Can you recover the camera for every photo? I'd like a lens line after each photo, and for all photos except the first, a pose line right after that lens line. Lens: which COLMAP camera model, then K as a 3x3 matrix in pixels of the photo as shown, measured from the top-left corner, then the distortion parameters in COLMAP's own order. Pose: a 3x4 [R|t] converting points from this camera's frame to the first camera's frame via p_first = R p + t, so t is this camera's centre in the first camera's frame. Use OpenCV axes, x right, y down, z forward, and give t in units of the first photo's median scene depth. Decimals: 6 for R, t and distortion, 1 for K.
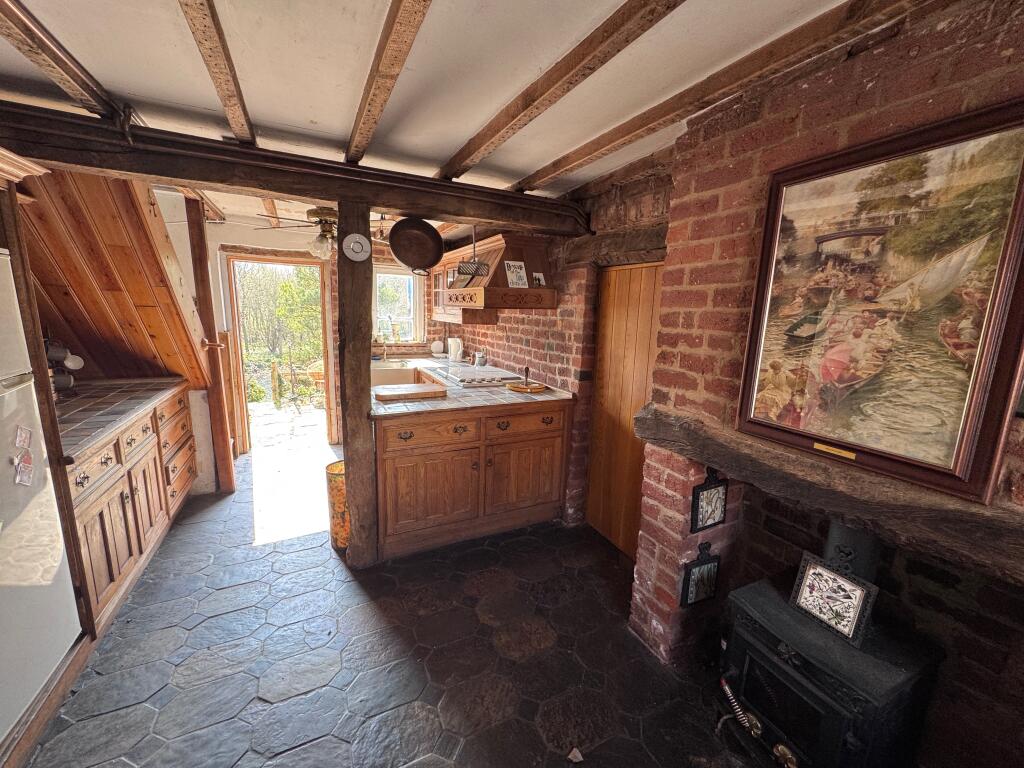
lens RADIAL K [[410.9, 0, 512.0], [0, 410.9, 384.0], [0, 0, 1]] dist [-0.002023, 0.000017]
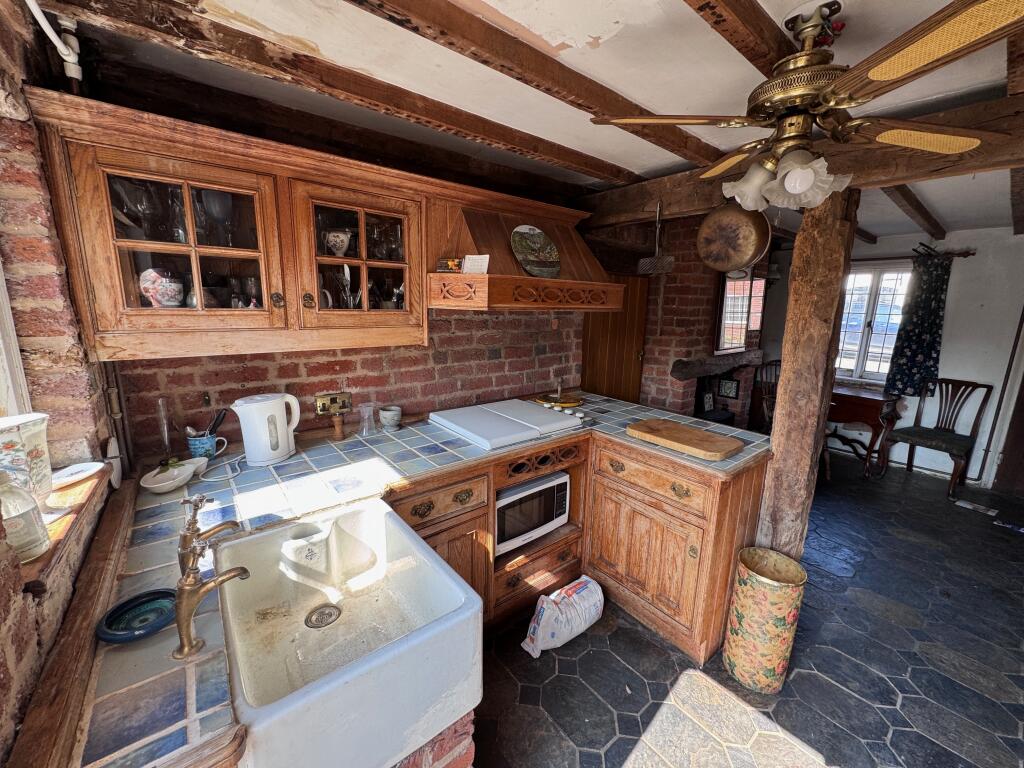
lens RADIAL K [[410.9, 0, 512.0], [0, 410.9, 384.0], [0, 0, 1]] dist [-0.002023, 0.000017]
pose [[-0.222440, -0.227170, 0.948111, -1.546033], [0.148674, 0.953197, 0.263269, -0.548943], [-0.963544, 0.199521, -0.178255, 2.597172]]
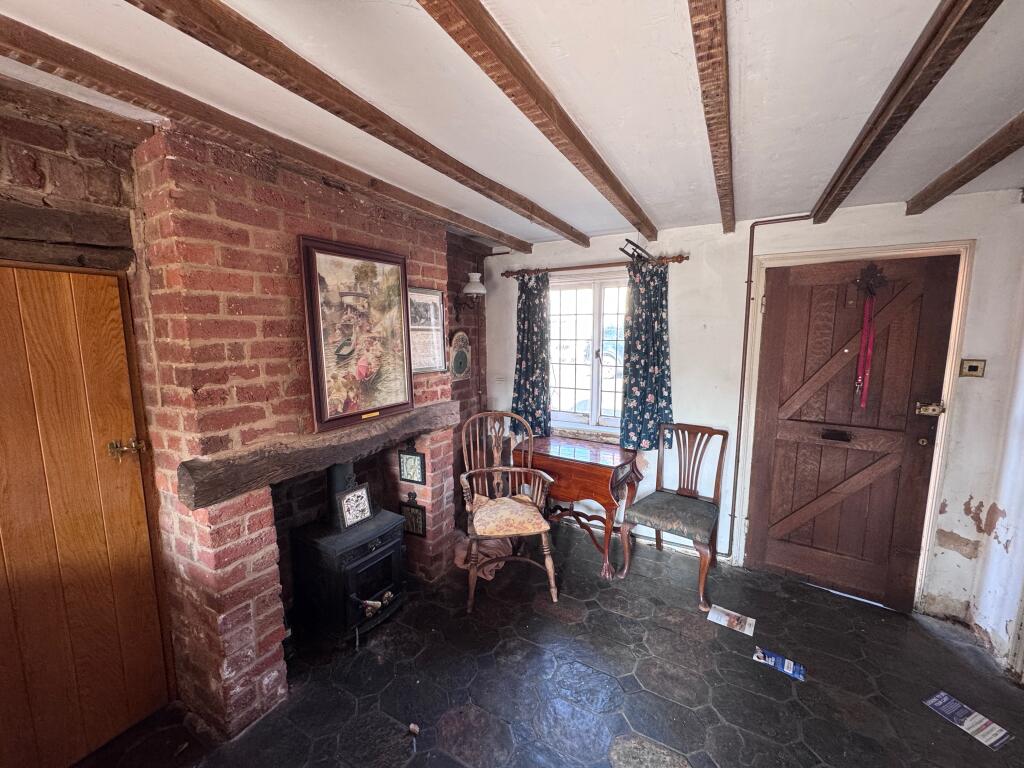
lens RADIAL K [[410.9, 0, 512.0], [0, 410.9, 384.0], [0, 0, 1]] dist [-0.002023, 0.000017]
pose [[-0.570874, -0.132995, 0.810195, -0.785030], [0.131809, 0.959149, 0.250320, -0.263219], [-0.810388, 0.249692, -0.530023, 1.117173]]
